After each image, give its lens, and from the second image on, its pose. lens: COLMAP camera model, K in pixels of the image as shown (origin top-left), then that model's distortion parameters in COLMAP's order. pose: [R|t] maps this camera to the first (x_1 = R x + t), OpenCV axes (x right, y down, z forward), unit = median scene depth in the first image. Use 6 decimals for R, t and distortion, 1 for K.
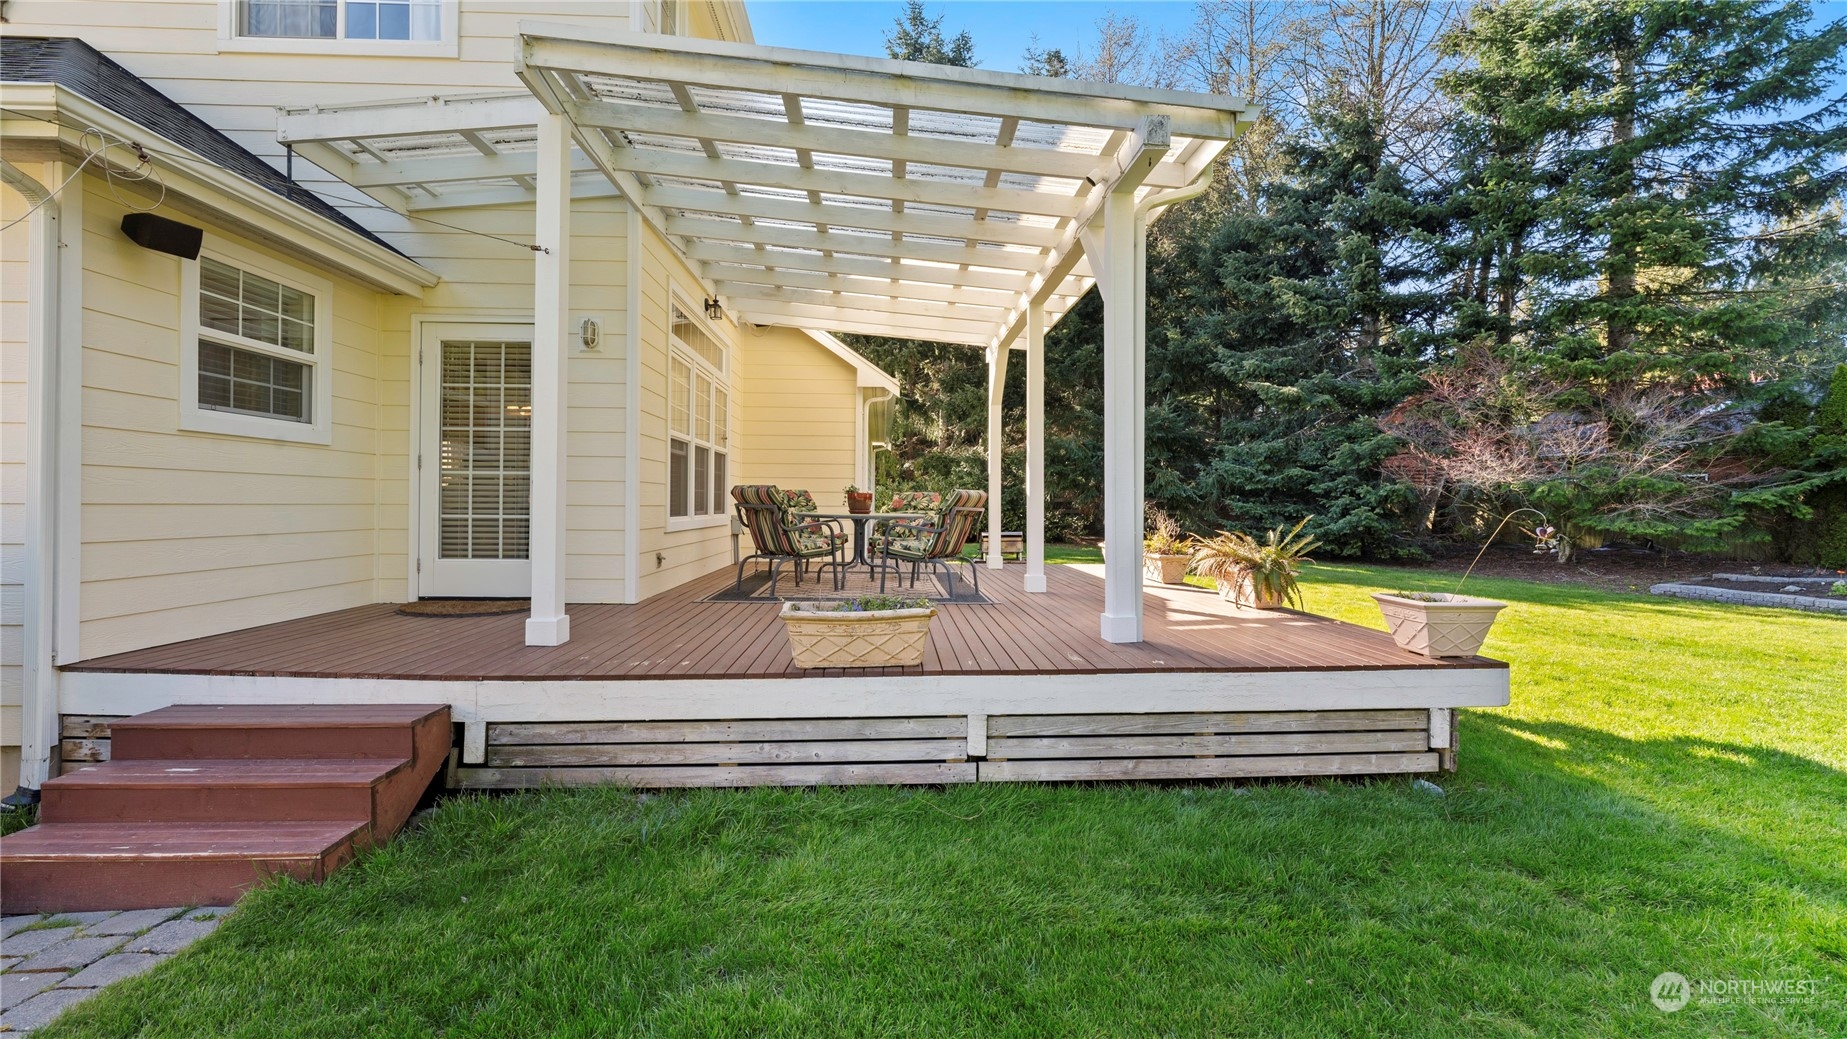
lens RADIAL K [[743.4, 0, 919.9], [0, 743.4, 515.4], [0, 0, 1]] dist [0.000609, -0.000298]
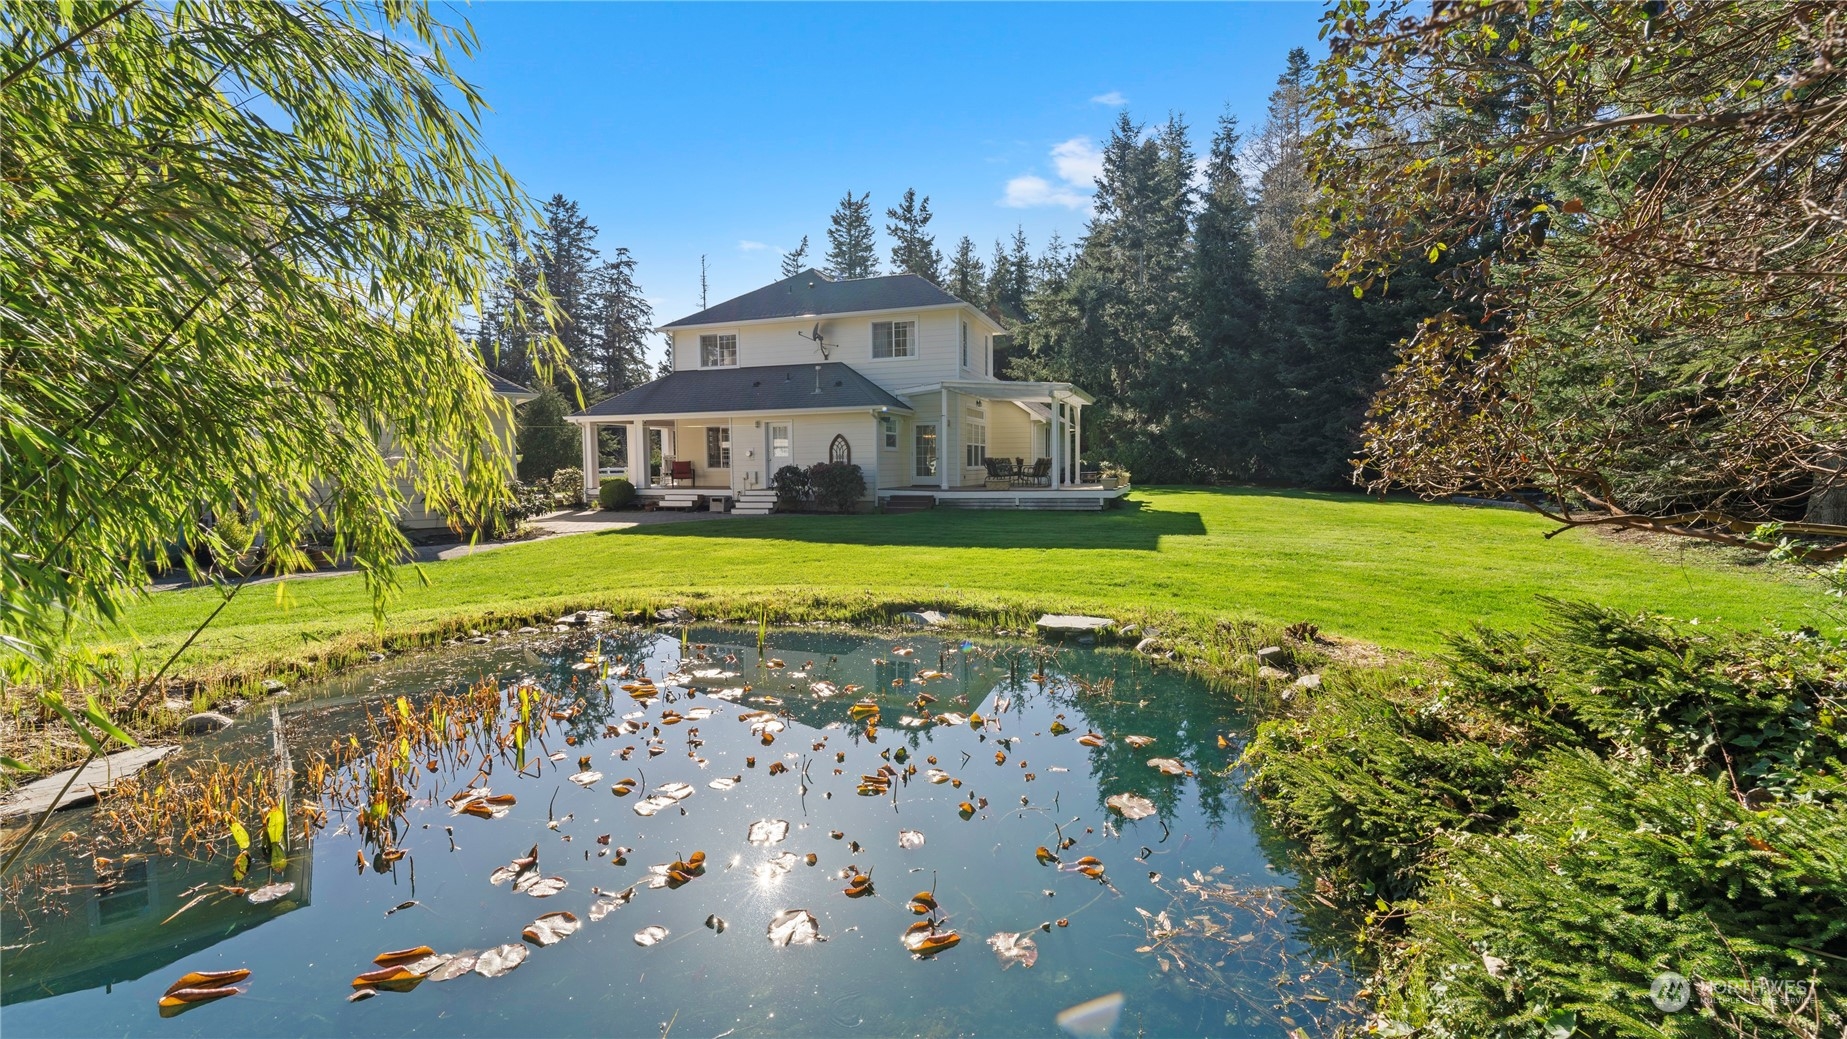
lens RADIAL K [[743.4, 0, 919.9], [0, 743.4, 515.4], [0, 0, 1]] dist [0.000609, -0.000298]
pose [[0.928622, 0.012036, -0.370833, 1.457078], [0.006239, 0.998826, 0.048041, 0.113936], [0.370976, -0.046925, 0.927456, -4.501346]]
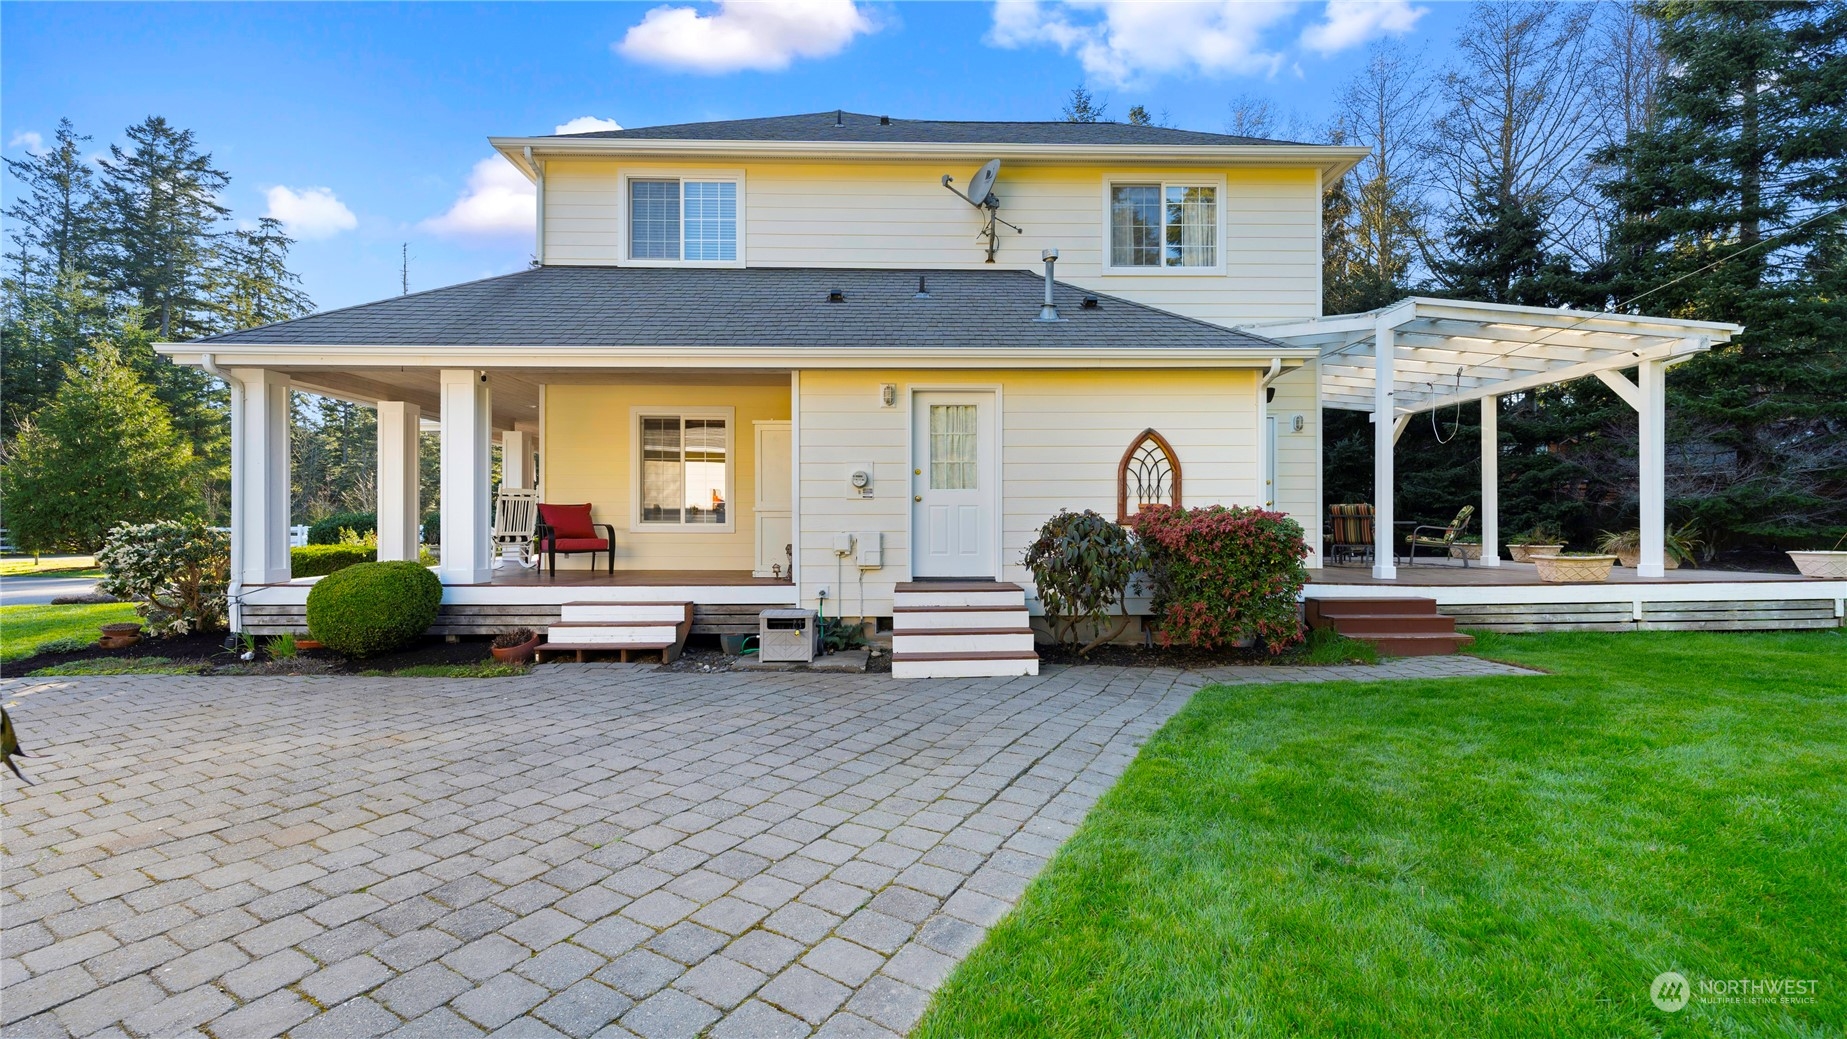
lens RADIAL K [[736.2, 0, 920.3], [0, 736.2, 527.1], [0, 0, 1]] dist [0.000077, -0.000084]
pose [[0.999836, -0.007461, -0.016510, -2.037725], [0.007210, 0.999859, -0.015167, 0.055500], [0.016621, 0.015045, 0.999749, -1.274847]]
